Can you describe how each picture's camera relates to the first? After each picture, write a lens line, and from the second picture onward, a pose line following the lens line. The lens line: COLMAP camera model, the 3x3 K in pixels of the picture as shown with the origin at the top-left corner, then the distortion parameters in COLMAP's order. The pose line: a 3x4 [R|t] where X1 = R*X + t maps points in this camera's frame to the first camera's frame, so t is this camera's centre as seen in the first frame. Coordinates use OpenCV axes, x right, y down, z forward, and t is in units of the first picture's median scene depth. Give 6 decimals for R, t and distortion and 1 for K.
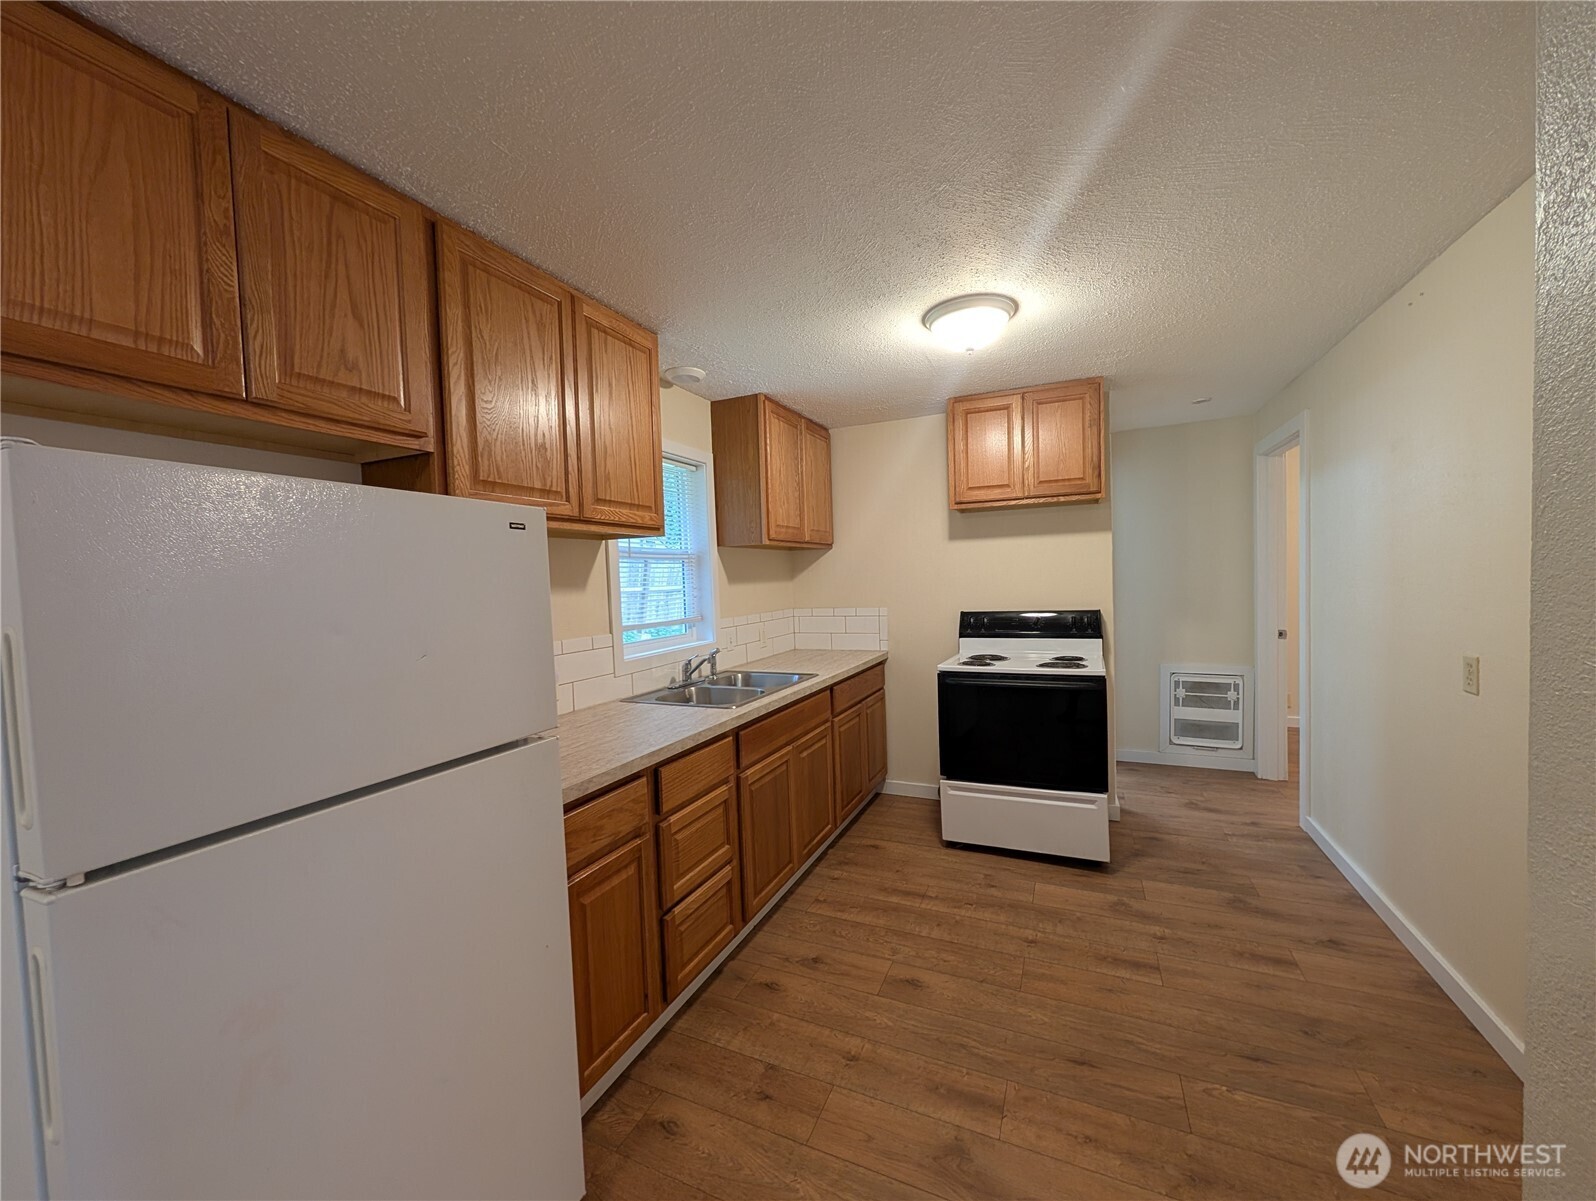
lens RADIAL K [[604.8, 0, 798.0], [0, 604.8, 600.5], [0, 0, 1]] dist [-0.001912, 0.000282]
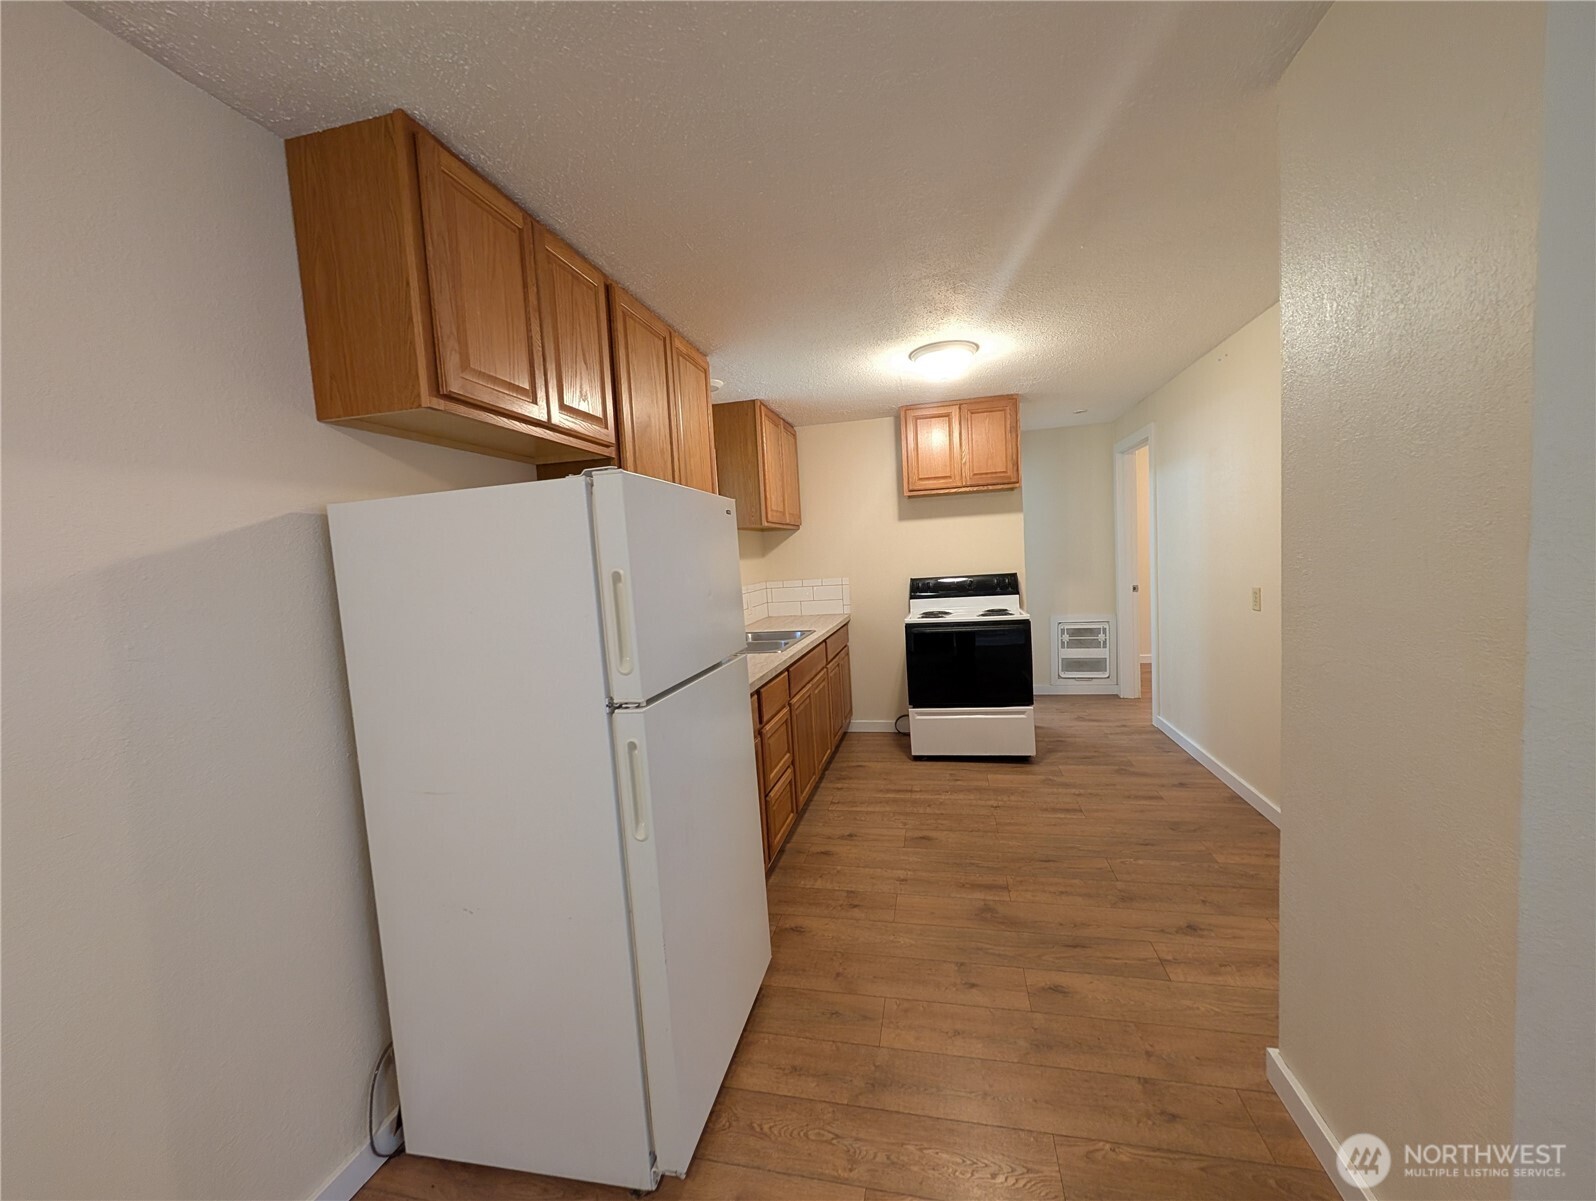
lens RADIAL K [[604.8, 0, 798.0], [0, 604.8, 600.5], [0, 0, 1]] dist [-0.001912, 0.000282]
pose [[0.980035, -0.038594, 0.195044, -0.237258], [0.033464, 0.999004, 0.029533, 0.022949], [-0.195990, -0.022416, 0.980350, -0.202710]]
